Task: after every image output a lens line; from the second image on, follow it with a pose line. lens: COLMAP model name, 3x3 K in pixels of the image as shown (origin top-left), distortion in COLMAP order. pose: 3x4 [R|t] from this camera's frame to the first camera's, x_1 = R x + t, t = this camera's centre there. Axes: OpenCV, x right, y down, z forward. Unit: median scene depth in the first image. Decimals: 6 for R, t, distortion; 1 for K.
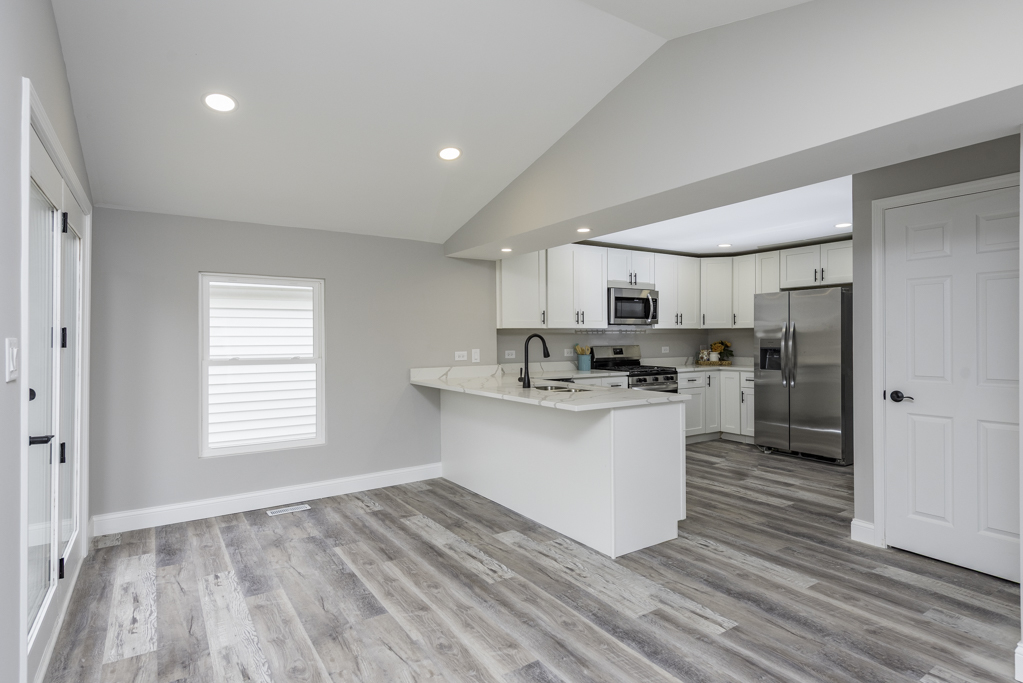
lens RADIAL K [[526.2, 0, 526.3], [0, 526.2, 332.4], [0, 0, 1]] dist [0.012376, -0.000303]
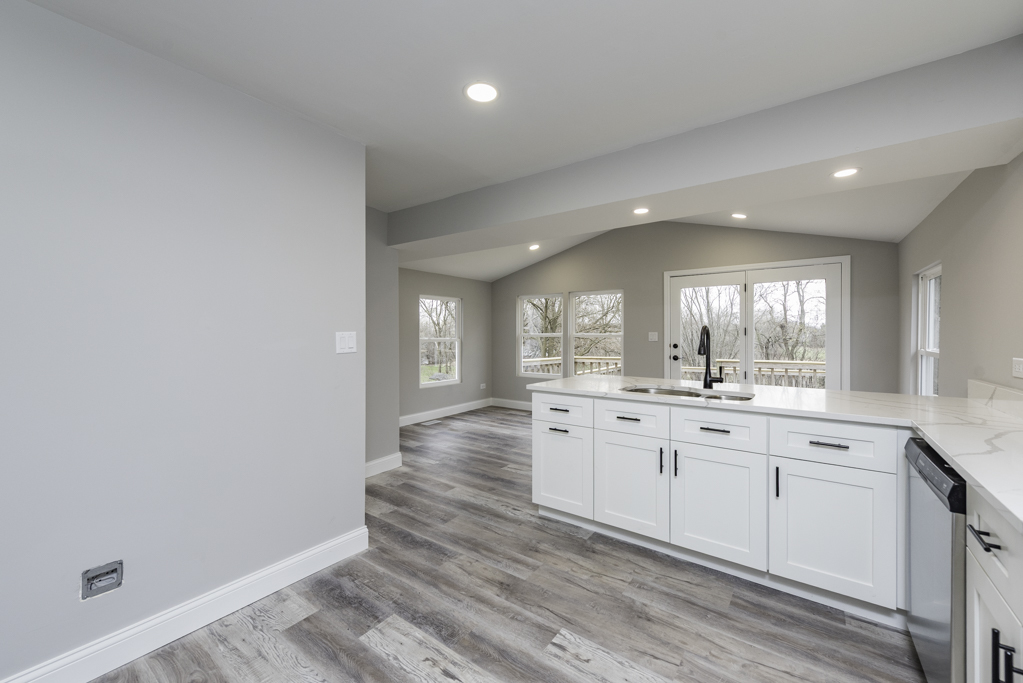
lens RADIAL K [[418.6, 0, 520.9], [0, 418.6, 337.9], [0, 0, 1]] dist [0.002395, 0.000062]
pose [[-0.942850, 0.008558, -0.333109, 0.505460], [0.009312, 0.999956, -0.000668, 0.019157], [0.333089, -0.003732, -0.942888, 1.501381]]
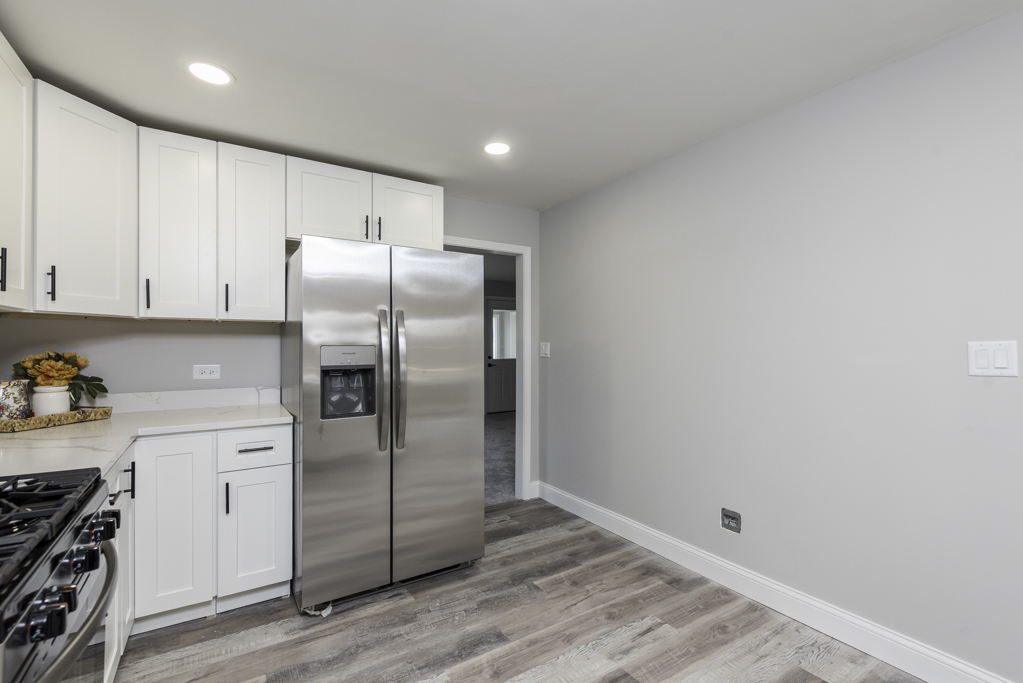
lens RADIAL K [[462.3, 0, 515.6], [0, 462.3, 341.4], [0, 0, 1]] dist [0.001725, 0.000041]
pose [[0.033810, 0.007353, 0.999401, 0.126405], [-0.009161, 0.999933, -0.007047, 0.014582], [-0.999386, -0.008917, 0.033875, 1.257105]]
